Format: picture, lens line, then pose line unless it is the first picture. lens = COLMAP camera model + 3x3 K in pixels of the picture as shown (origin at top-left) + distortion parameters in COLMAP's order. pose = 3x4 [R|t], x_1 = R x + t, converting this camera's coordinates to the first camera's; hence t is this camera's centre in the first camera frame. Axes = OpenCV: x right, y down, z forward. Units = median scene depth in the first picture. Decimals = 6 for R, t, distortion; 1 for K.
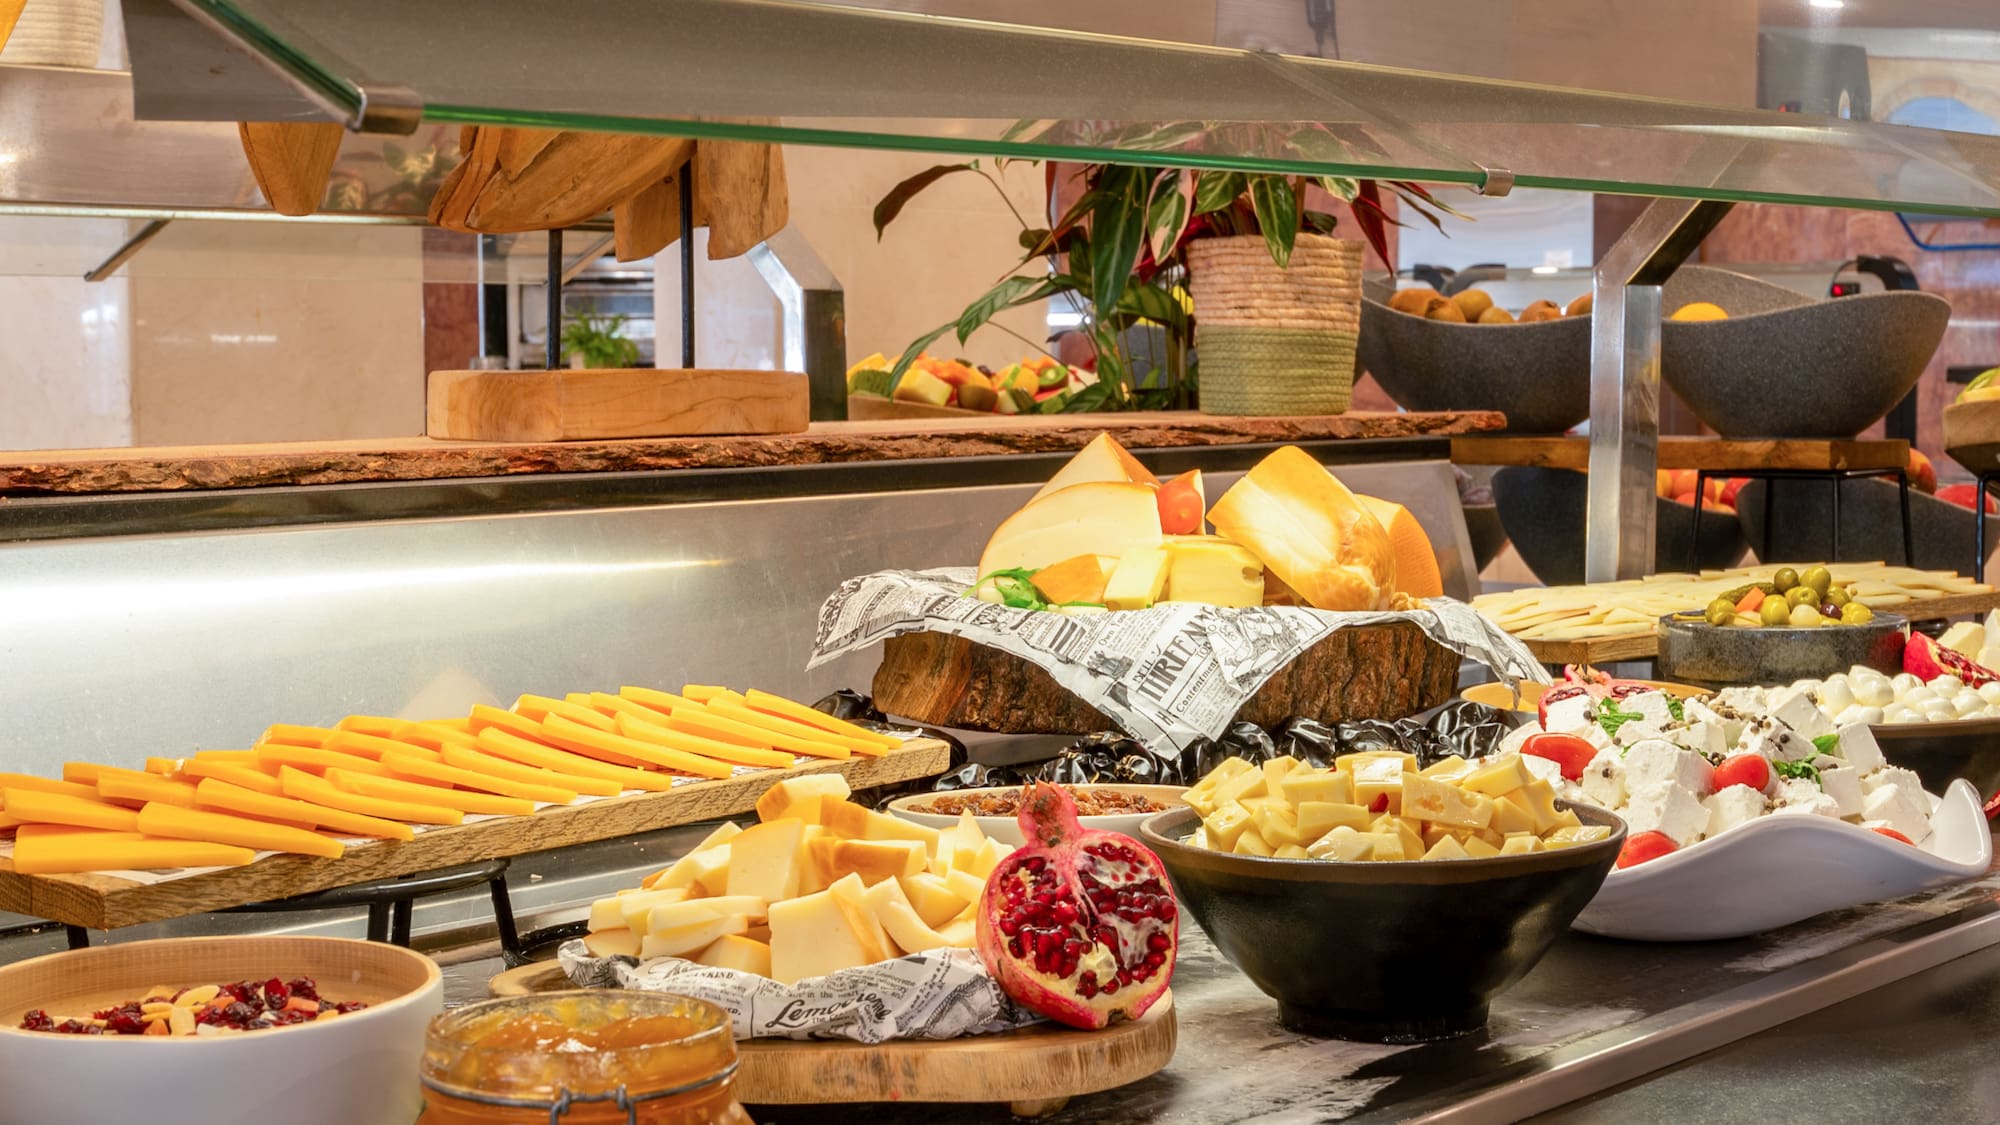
lens RADIAL K [[3271.0, 0, 1001.1], [0, 3271.0, 563.0], [0, 0, 1]] dist [0.060631, 0.000000]
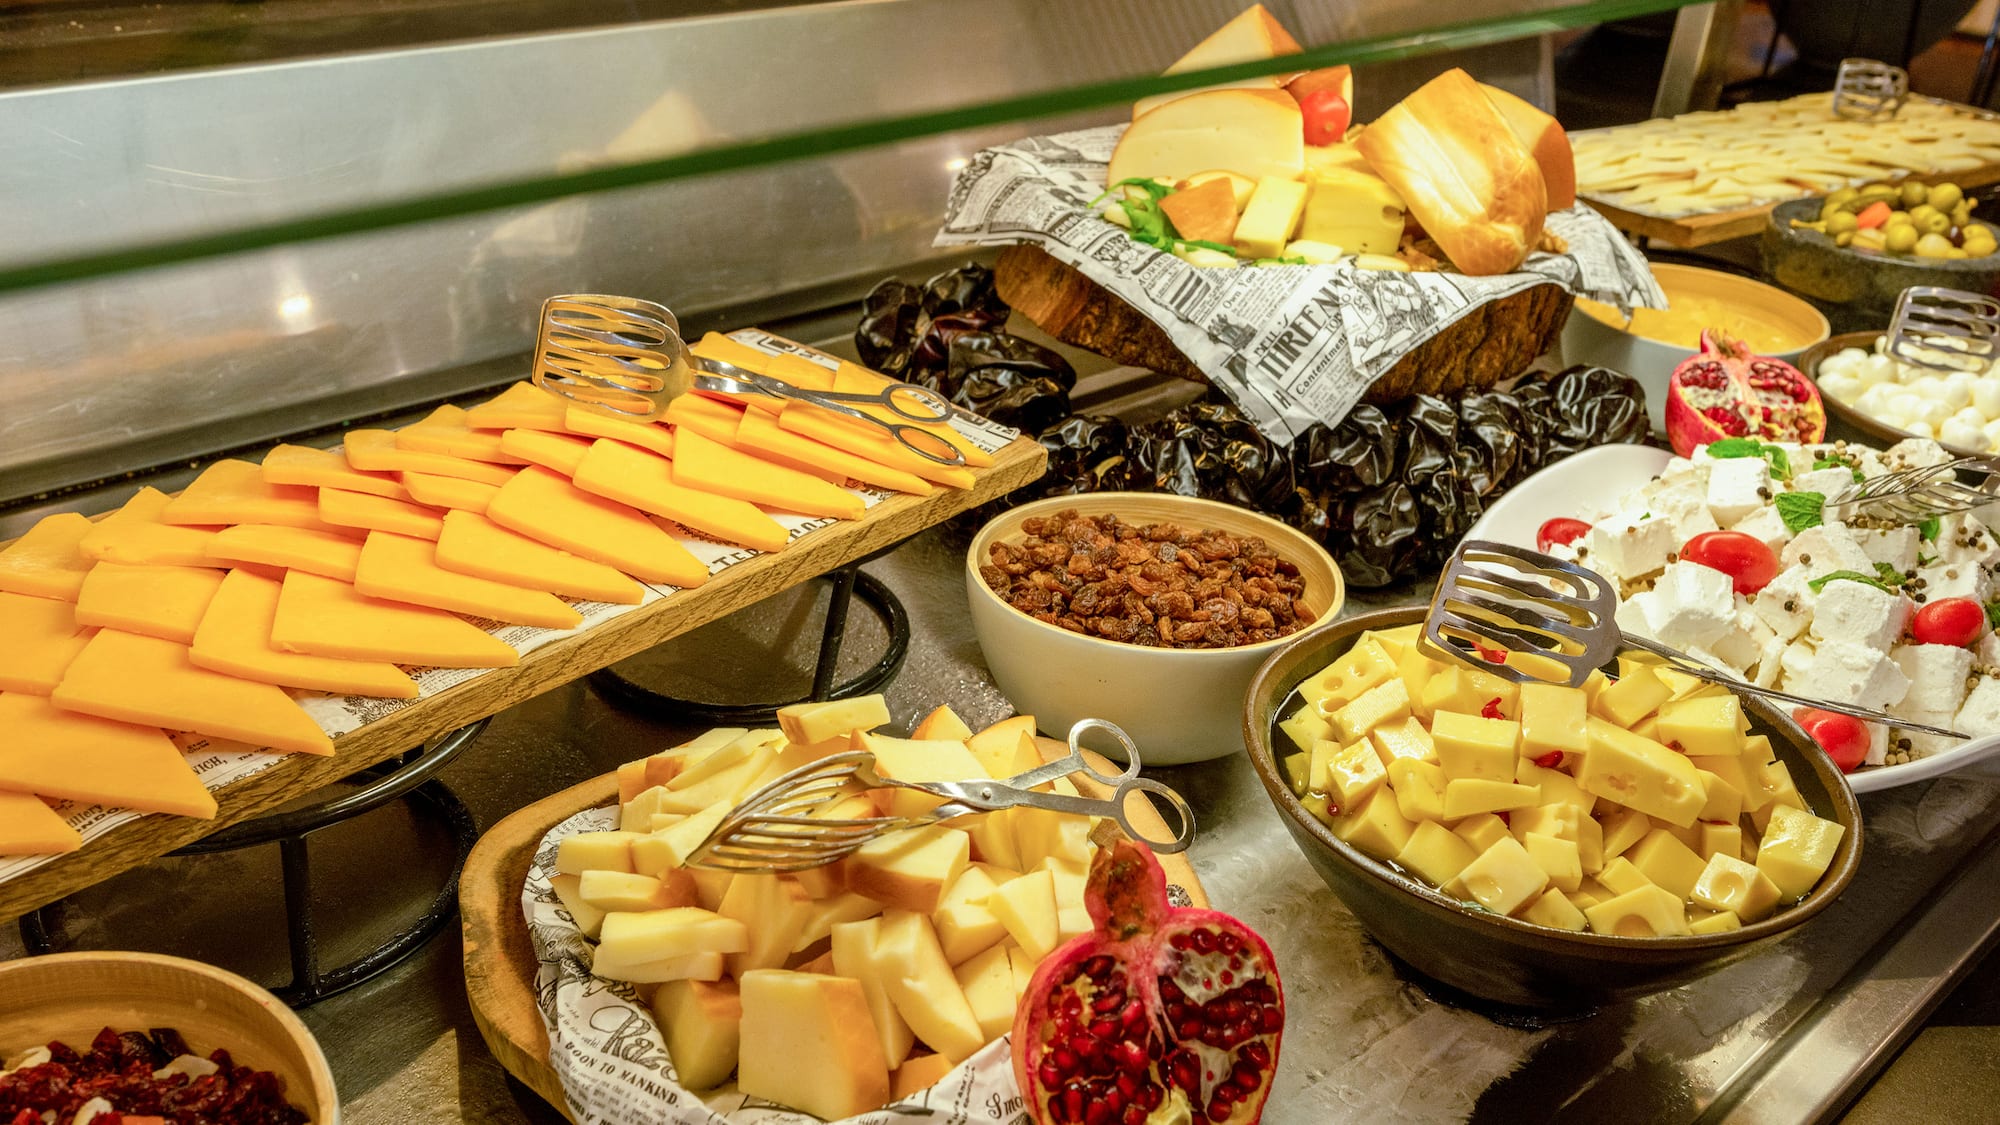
lens RADIAL K [[1767.4, 0, 936.9], [0, 1767.4, 553.5], [0, 0, 1]] dist [0.008561, -0.008993]
pose [[0.990838, 0.106640, -0.082868, -0.002172], [-0.064354, 0.912271, 0.404500, -0.112152], [0.118734, -0.395461, 0.910776, 0.497172]]
